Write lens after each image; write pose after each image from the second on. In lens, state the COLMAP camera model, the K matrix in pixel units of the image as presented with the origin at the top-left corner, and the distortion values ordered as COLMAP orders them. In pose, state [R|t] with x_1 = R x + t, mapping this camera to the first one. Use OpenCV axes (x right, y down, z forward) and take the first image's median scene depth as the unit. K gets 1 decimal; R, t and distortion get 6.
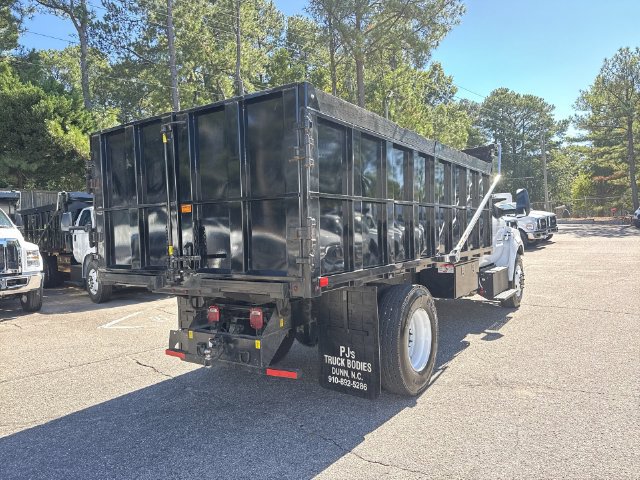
lens RADIAL K [[453.0, 0, 322.2], [0, 453.0, 240.9], [0, 0, 1]] dist [0.019215, -0.033378]
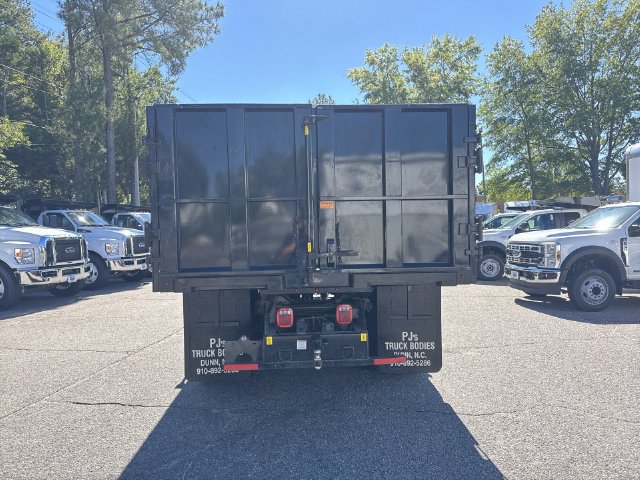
lens RADIAL K [[453.0, 0, 320.6], [0, 453.0, 241.4], [0, 0, 1]] dist [0.019215, -0.033378]
pose [[0.796725, 0.003828, 0.604330, -0.811600], [0.011925, 0.999686, -0.022054, 0.029943], [-0.604224, 0.024778, 0.796429, 0.222327]]
